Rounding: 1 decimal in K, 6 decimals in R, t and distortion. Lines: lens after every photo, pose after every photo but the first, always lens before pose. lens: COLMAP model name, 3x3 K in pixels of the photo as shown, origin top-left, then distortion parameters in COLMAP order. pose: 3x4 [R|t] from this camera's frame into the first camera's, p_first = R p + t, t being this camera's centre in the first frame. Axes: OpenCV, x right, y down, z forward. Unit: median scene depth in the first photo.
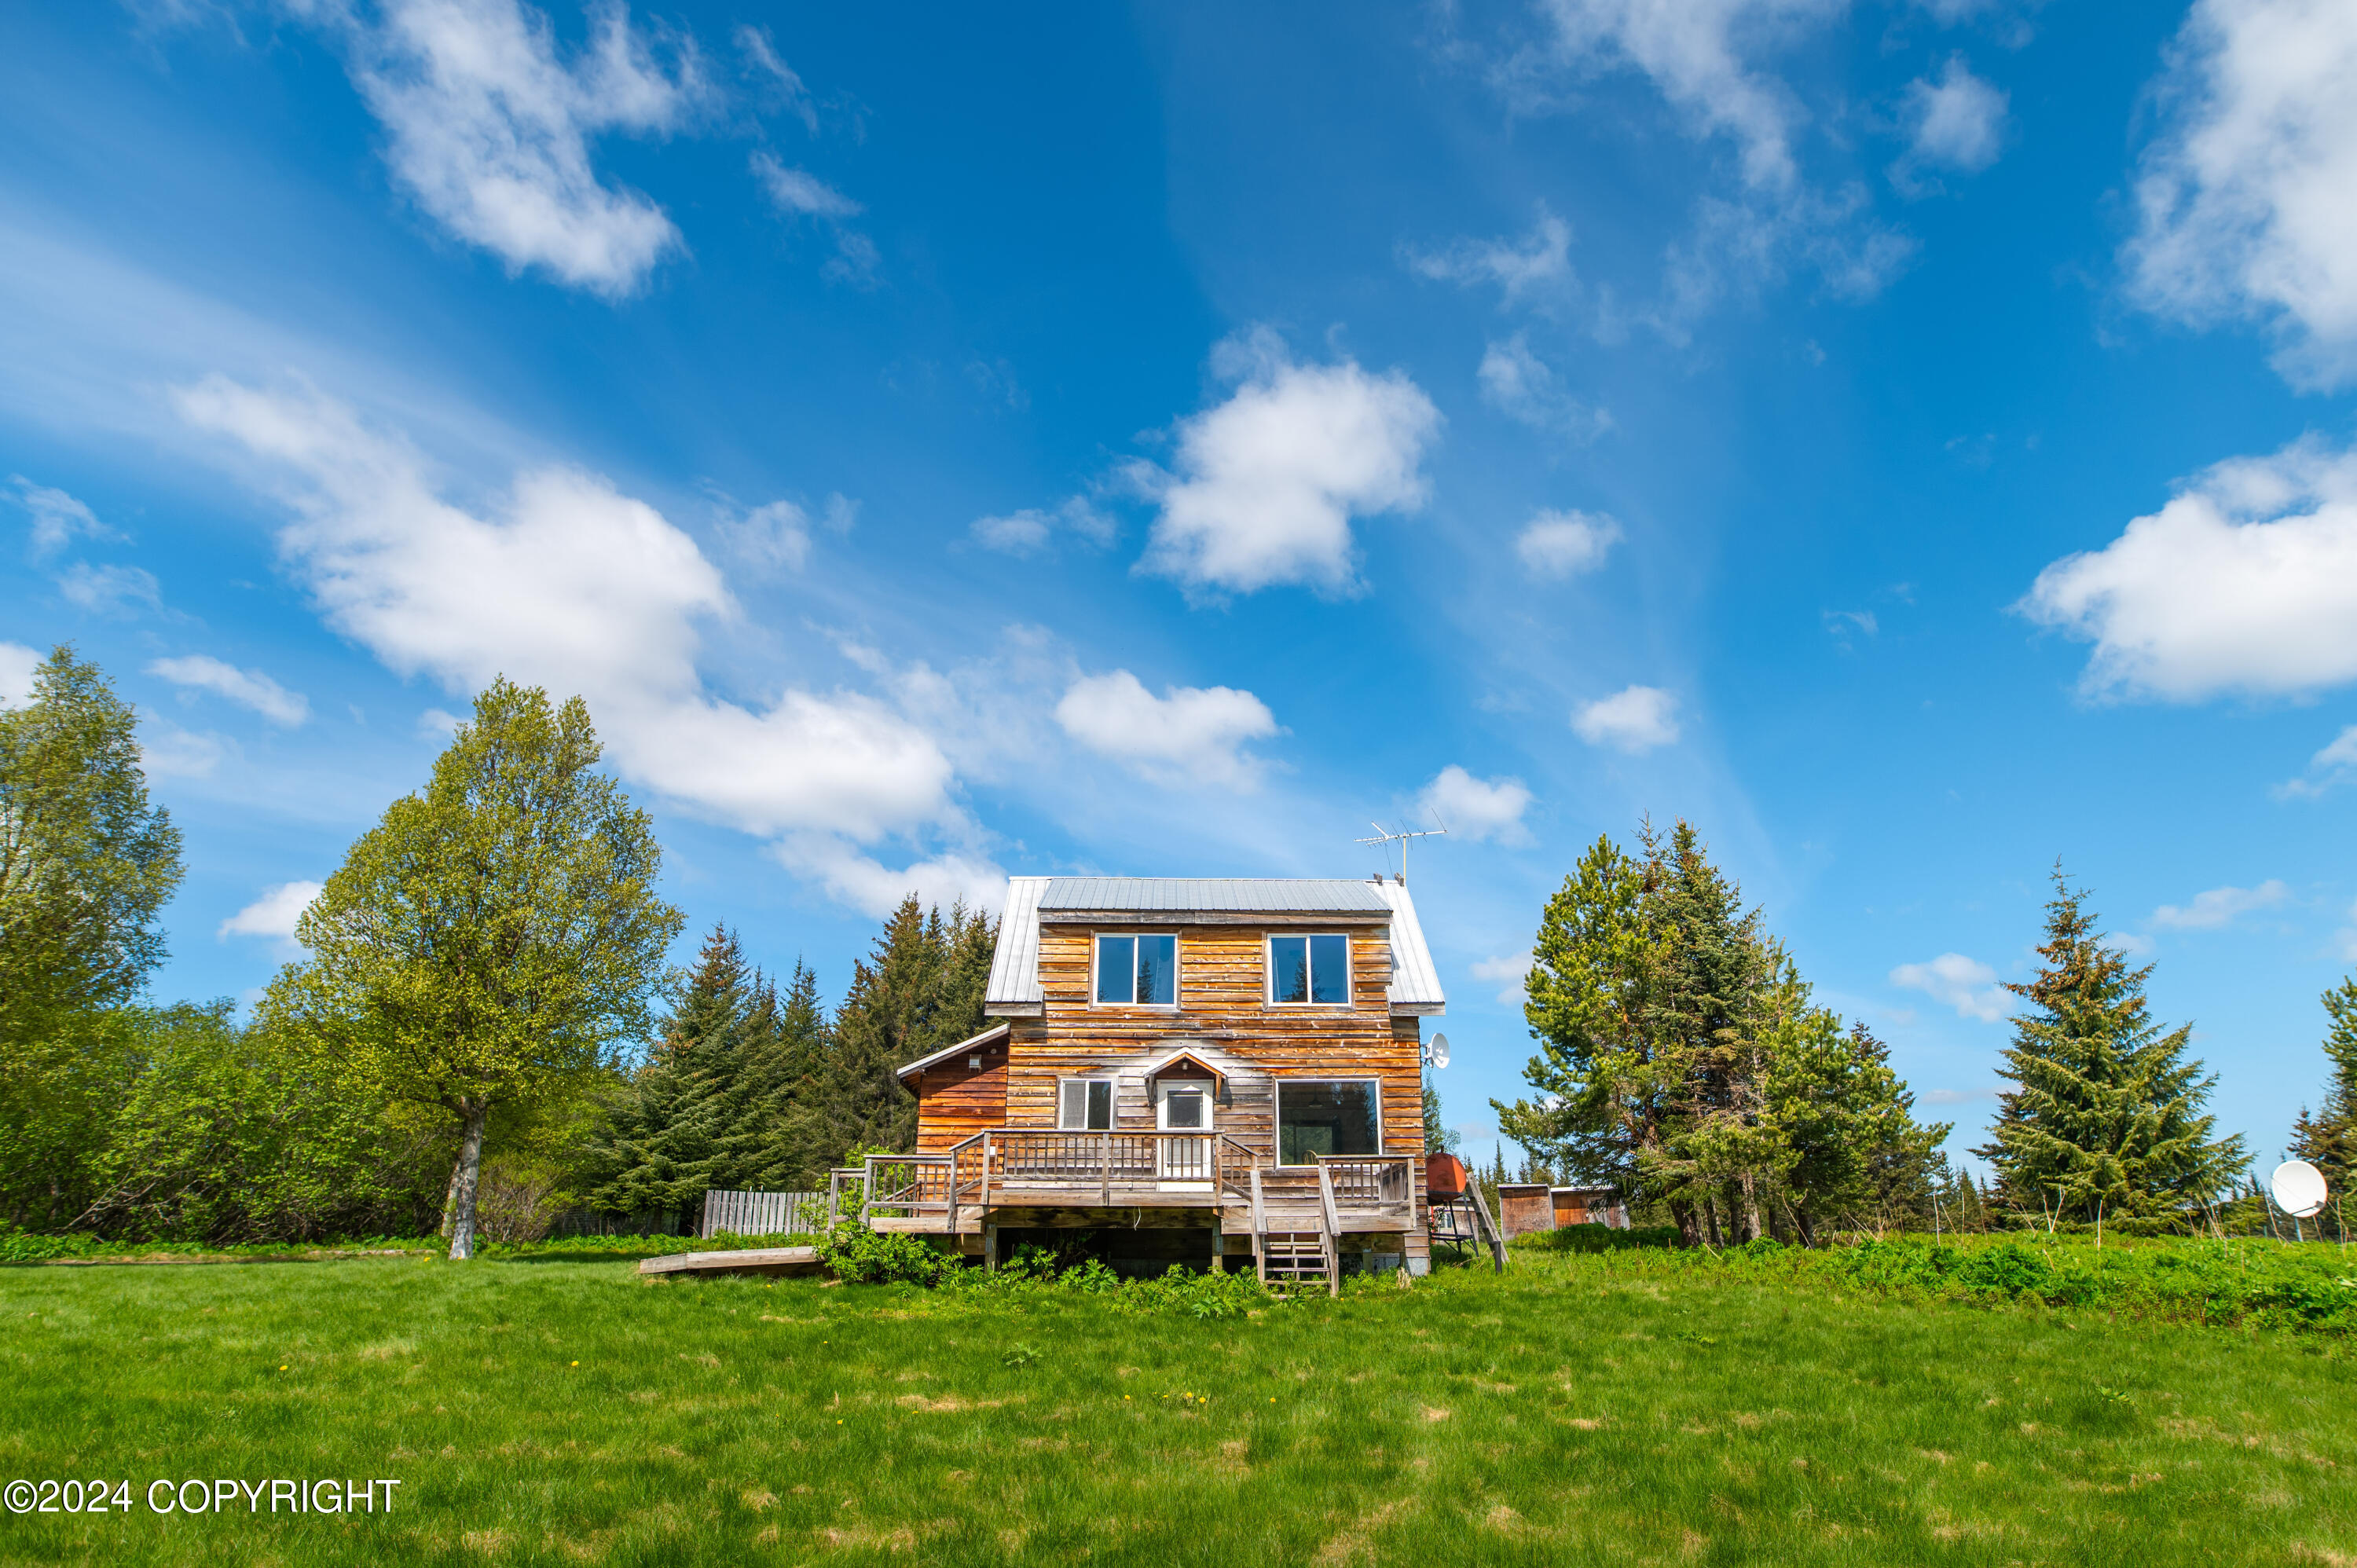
lens RADIAL K [[1476.8, 0, 1178.5], [0, 1476.8, 784.0], [0, 0, 1]] dist [-0.018569, 0.000282]
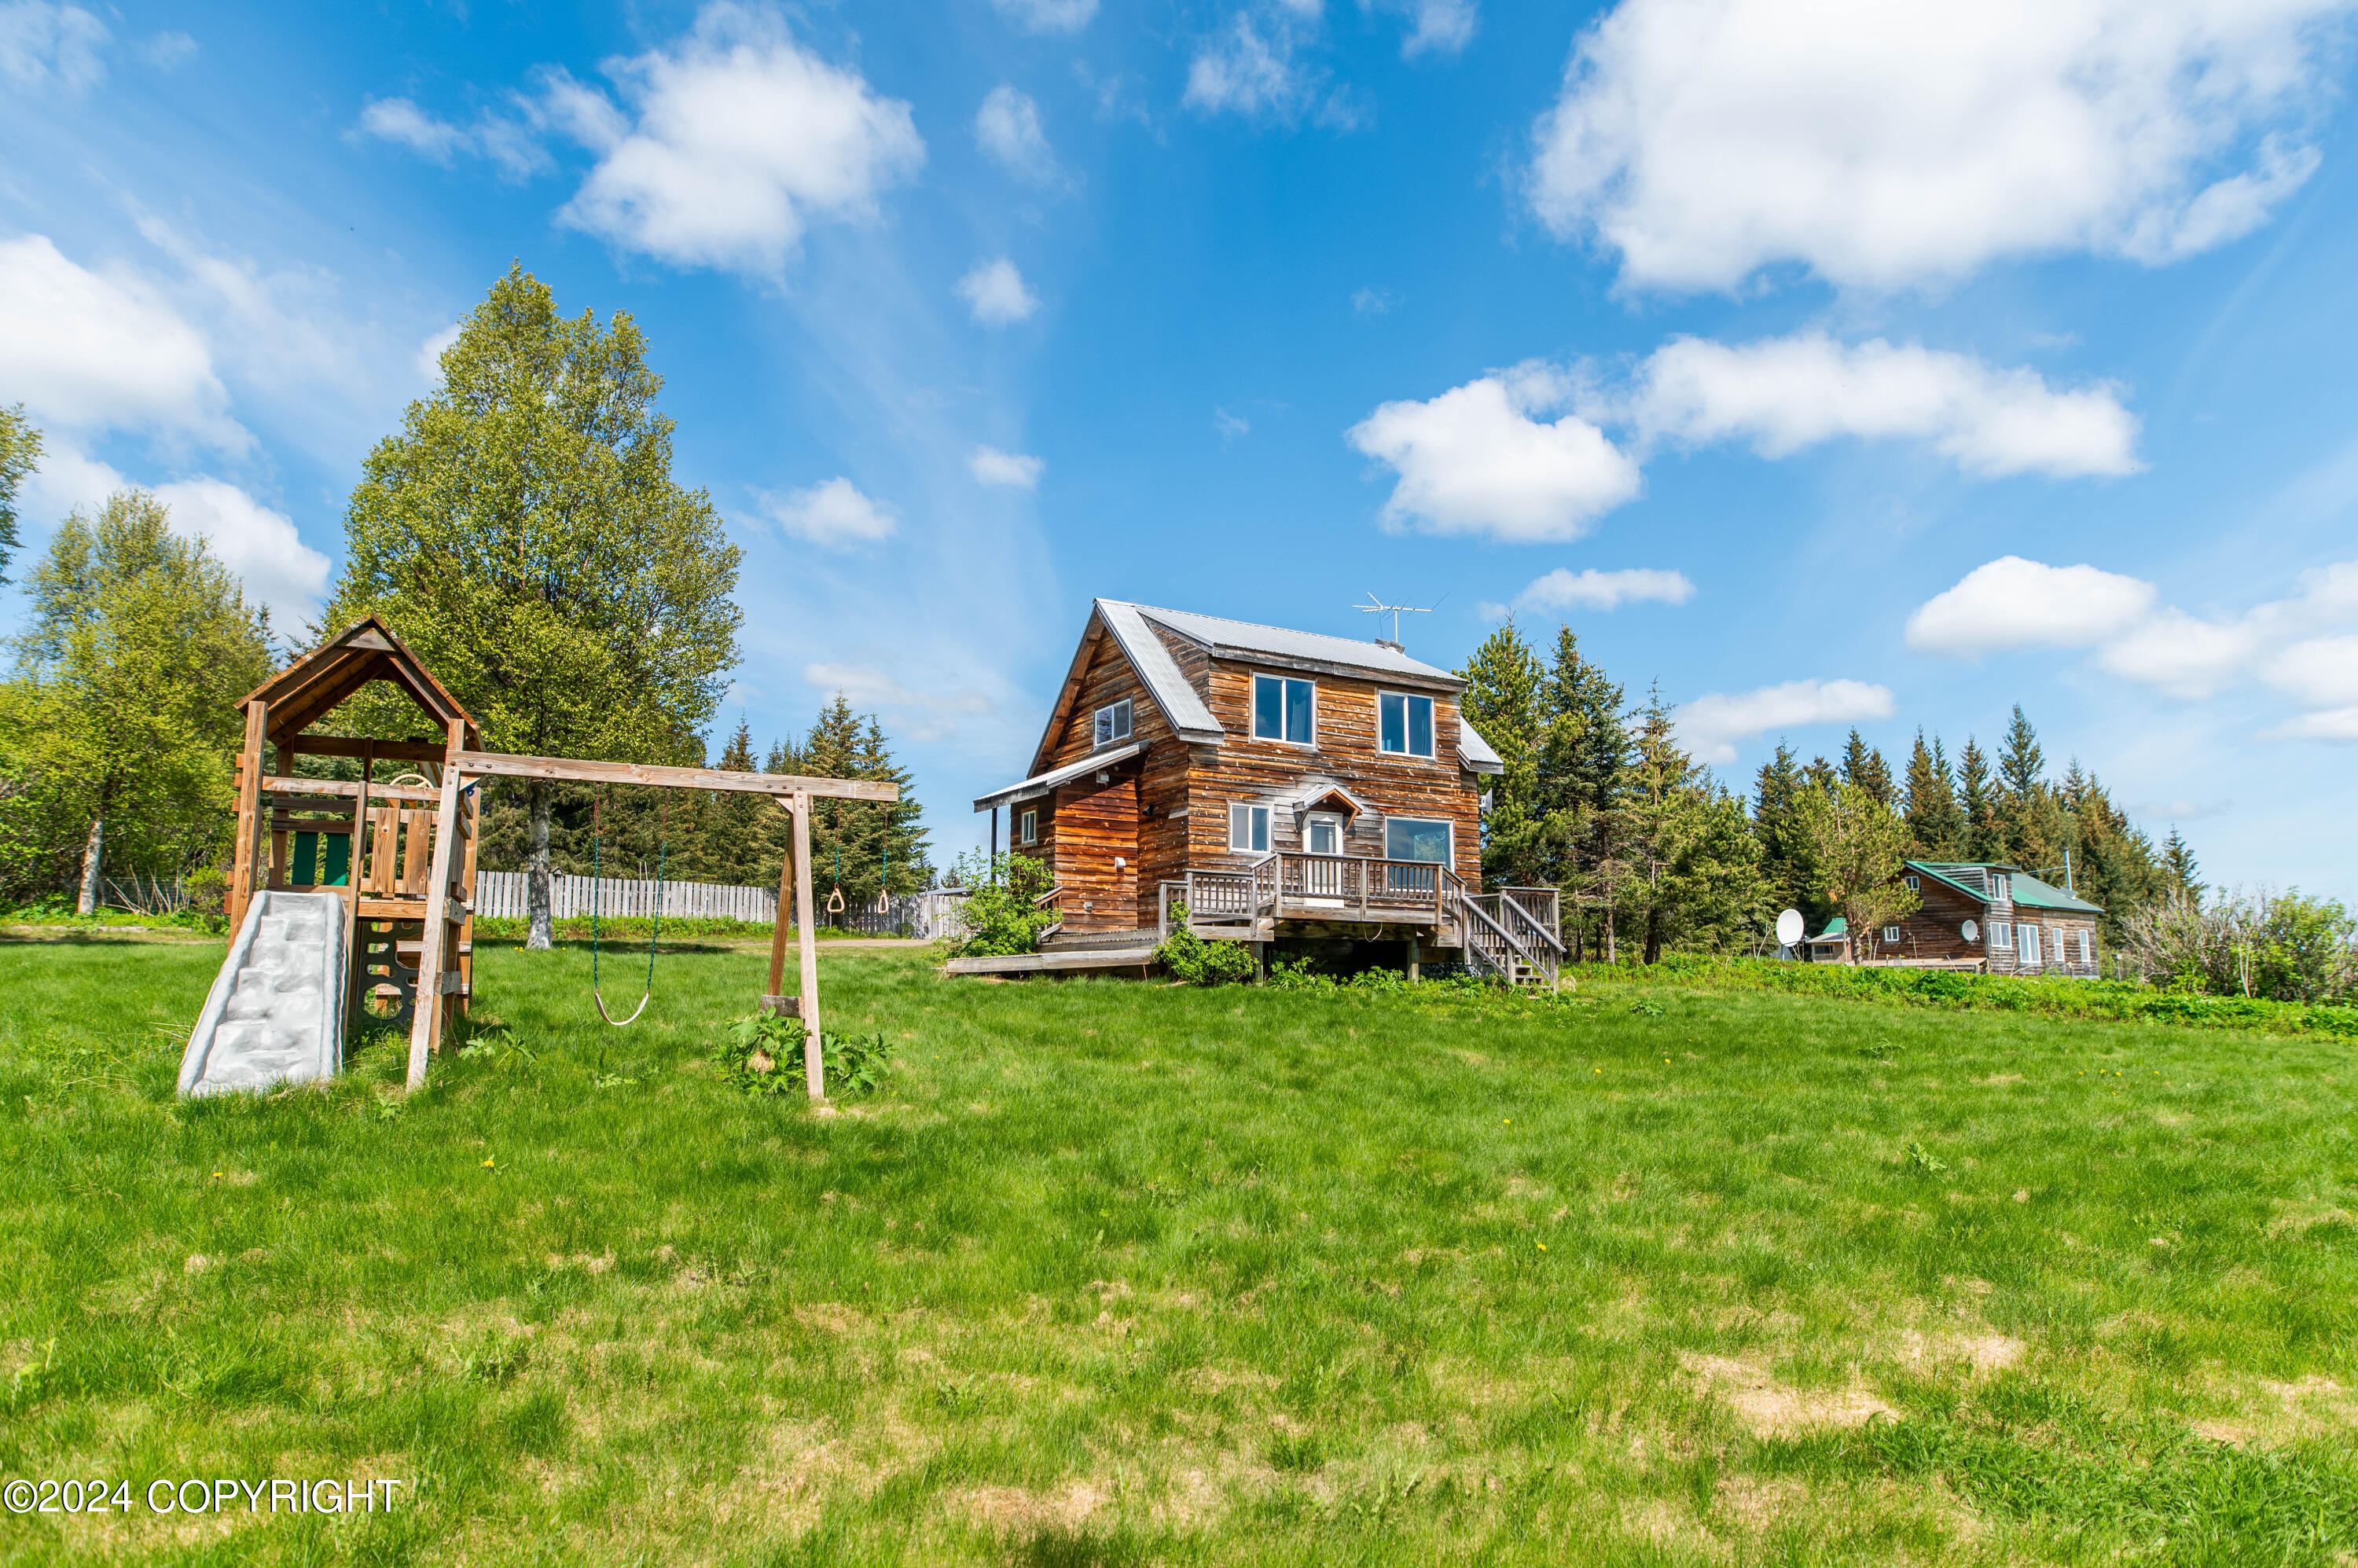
lens RADIAL K [[1381.1, 0, 1179.0], [0, 1381.1, 784.0], [0, 0, 1]] dist [-0.005187, 0.000221]
pose [[0.889556, 0.076407, 0.450391, -0.563201], [-0.162962, 0.974124, 0.156606, 0.031254], [-0.426771, -0.212706, 0.878990, 0.116668]]
